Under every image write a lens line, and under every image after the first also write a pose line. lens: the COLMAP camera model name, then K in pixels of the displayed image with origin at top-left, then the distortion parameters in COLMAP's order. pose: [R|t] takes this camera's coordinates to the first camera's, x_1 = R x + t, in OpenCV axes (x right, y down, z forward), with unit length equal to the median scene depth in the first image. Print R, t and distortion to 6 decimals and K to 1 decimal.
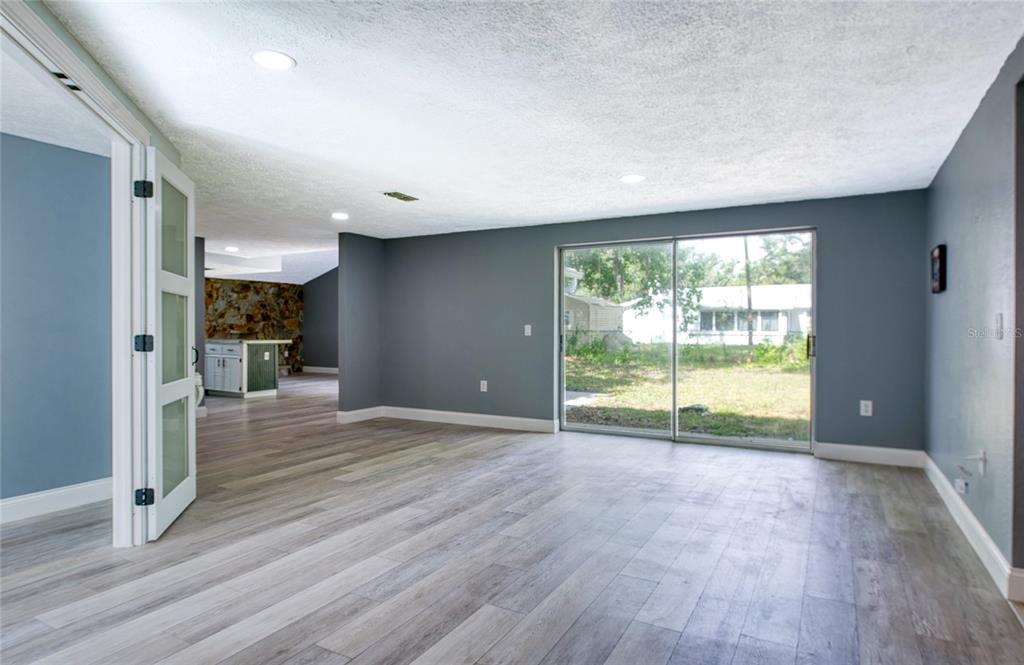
lens RADIAL K [[603.1, 0, 515.6], [0, 603.1, 328.0], [0, 0, 1]] dist [0.010113, 0.002174]
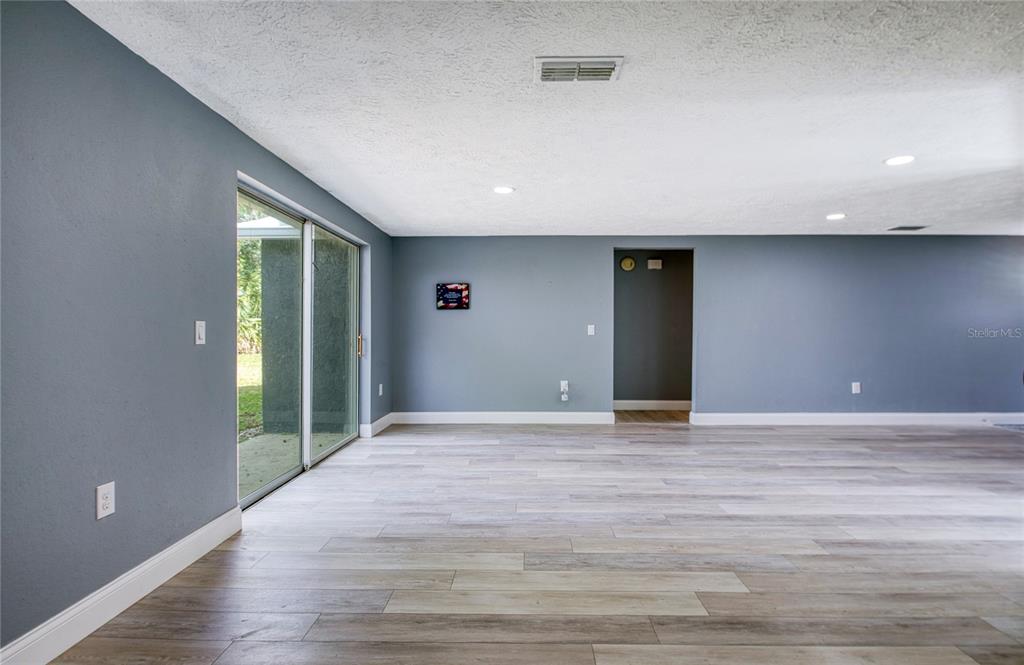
lens RADIAL K [[498.3, 0, 526.1], [0, 498.3, 336.2], [0, 0, 1]] dist [-0.011102, -0.000173]
pose [[-0.471781, -0.010254, 0.881656, -0.728949], [0.000027, 0.999932, 0.011644, 0.003329], [-0.881716, 0.005517, -0.471749, 1.669122]]
